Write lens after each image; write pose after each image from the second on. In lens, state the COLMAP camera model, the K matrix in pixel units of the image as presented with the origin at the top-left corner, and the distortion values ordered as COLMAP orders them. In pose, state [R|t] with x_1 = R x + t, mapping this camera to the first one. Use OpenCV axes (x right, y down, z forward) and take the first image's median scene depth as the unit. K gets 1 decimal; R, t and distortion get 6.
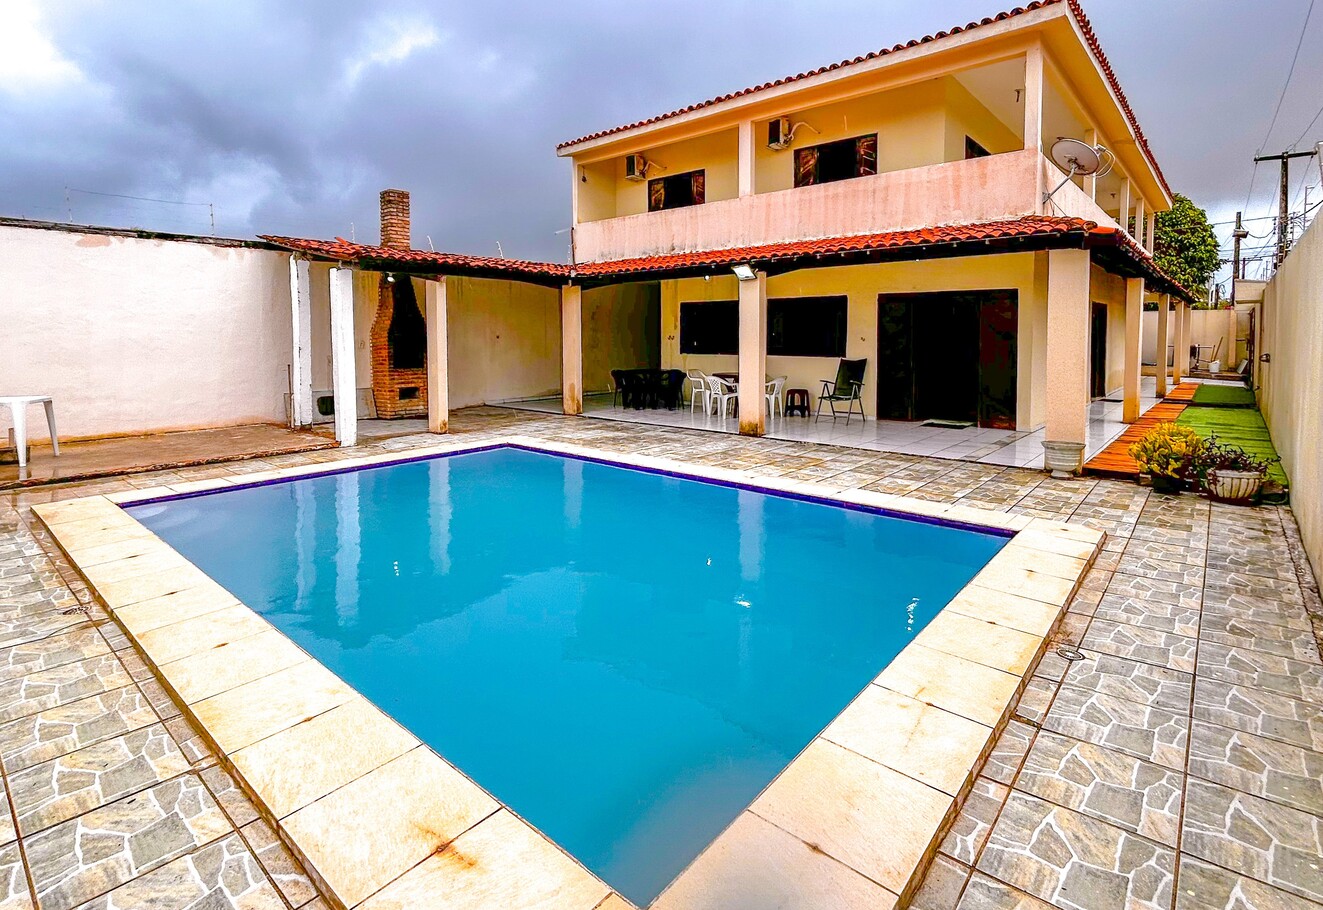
lens RADIAL K [[644.2, 0, 669.2], [0, 644.2, 369.2], [0, 0, 1]] dist [-0.012596, 0.012526]
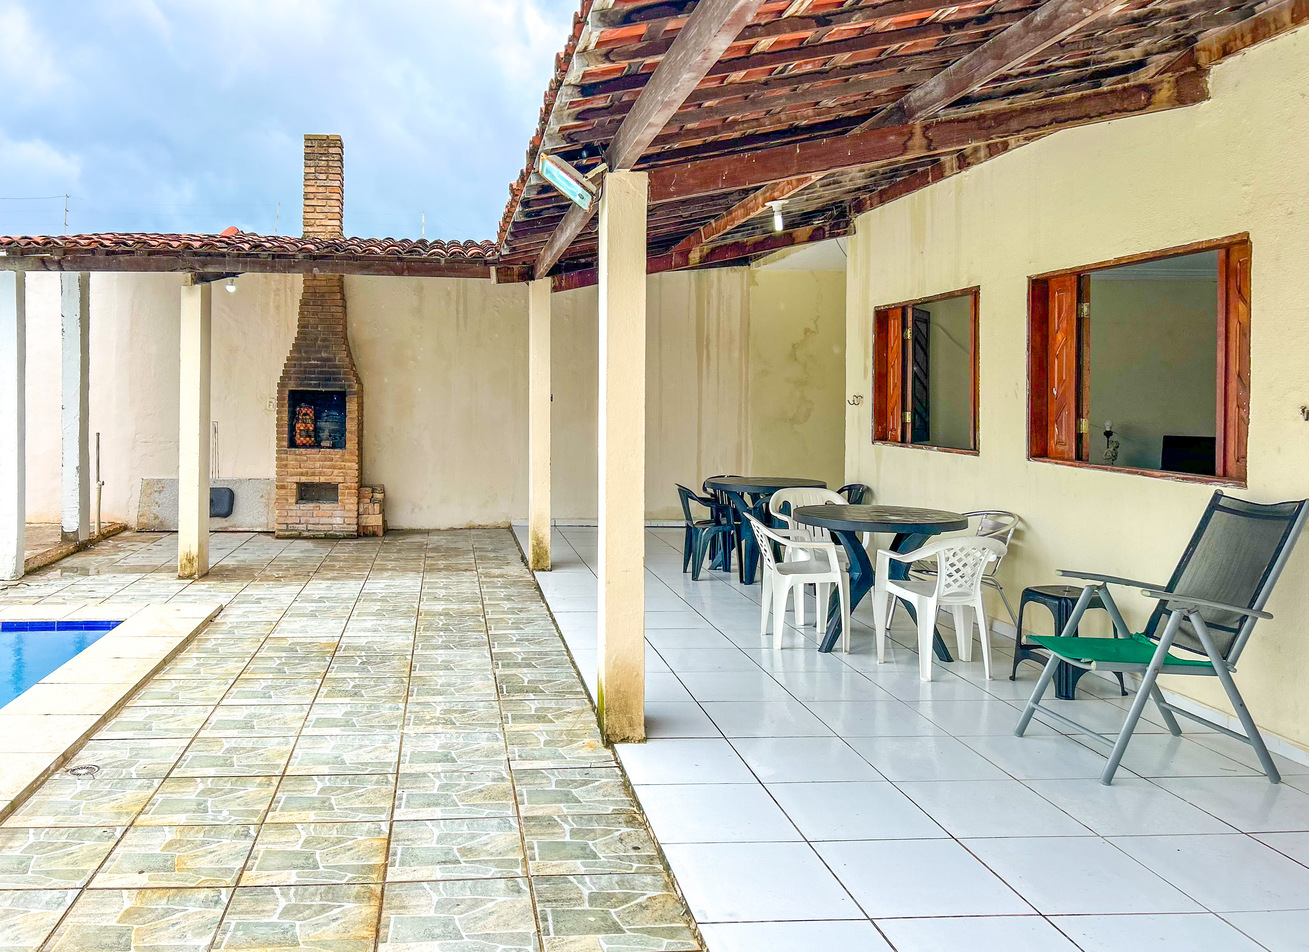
lens RADIAL K [[1006.0, 0, 523.7], [0, 1006.0, 393.3], [0, 0, 1]] dist [0.027774, -0.005695]
pose [[0.699733, 0.007313, -0.714367, 0.340690], [-0.047383, 0.998221, -0.036194, -0.025509], [0.712832, 0.059175, 0.698834, 0.510879]]
